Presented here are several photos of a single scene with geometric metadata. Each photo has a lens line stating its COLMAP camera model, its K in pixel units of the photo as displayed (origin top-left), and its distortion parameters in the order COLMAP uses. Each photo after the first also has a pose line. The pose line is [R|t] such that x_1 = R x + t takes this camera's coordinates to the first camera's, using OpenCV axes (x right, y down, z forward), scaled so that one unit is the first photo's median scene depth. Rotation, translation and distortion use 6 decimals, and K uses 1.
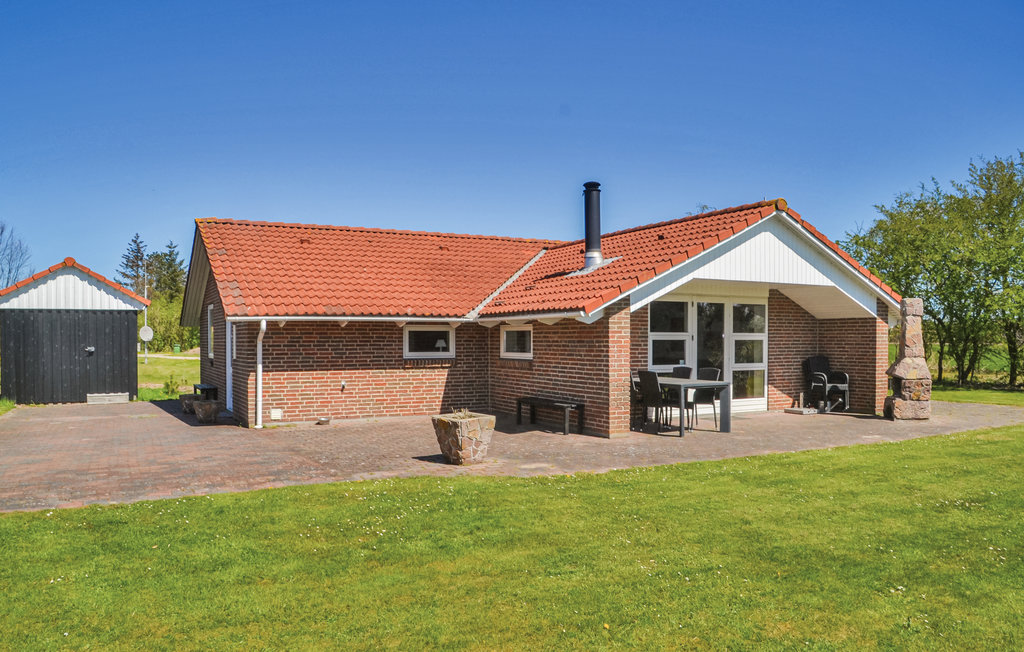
lens RADIAL K [[790.0, 0, 512.0], [0, 790.0, 326.0], [0, 0, 1]] dist [-0.115439, 0.005086]
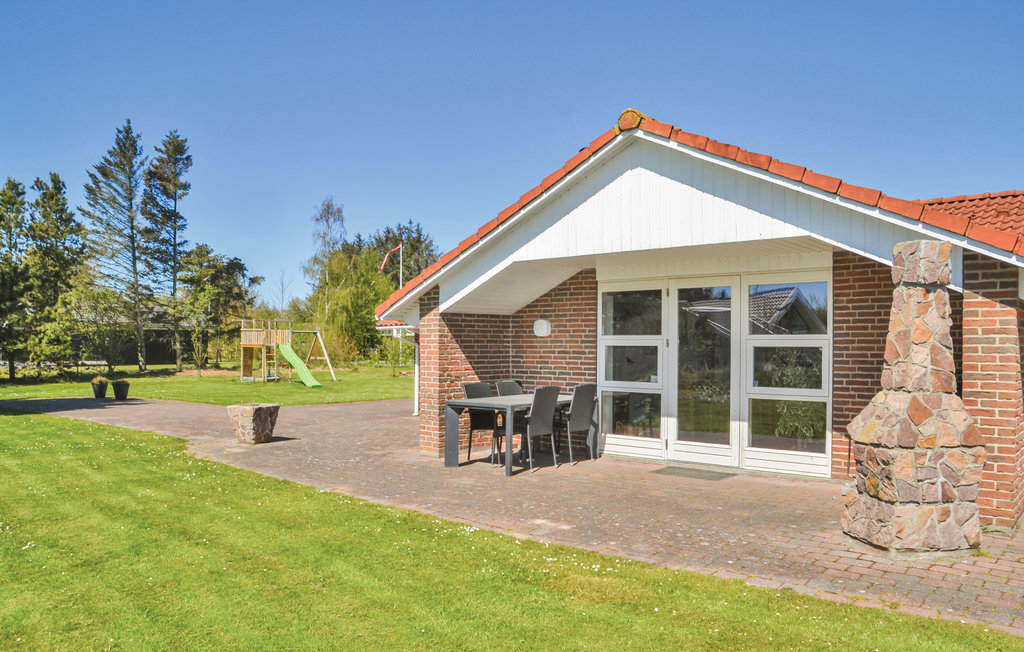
lens RADIAL K [[790.0, 0, 512.0], [0, 790.0, 326.0], [0, 0, 1]] dist [-0.115439, 0.005086]
pose [[0.305353, -0.022571, -0.951972, 0.828620], [0.011162, 0.999735, -0.020123, 0.012738], [0.952174, -0.004482, 0.305524, 0.678748]]
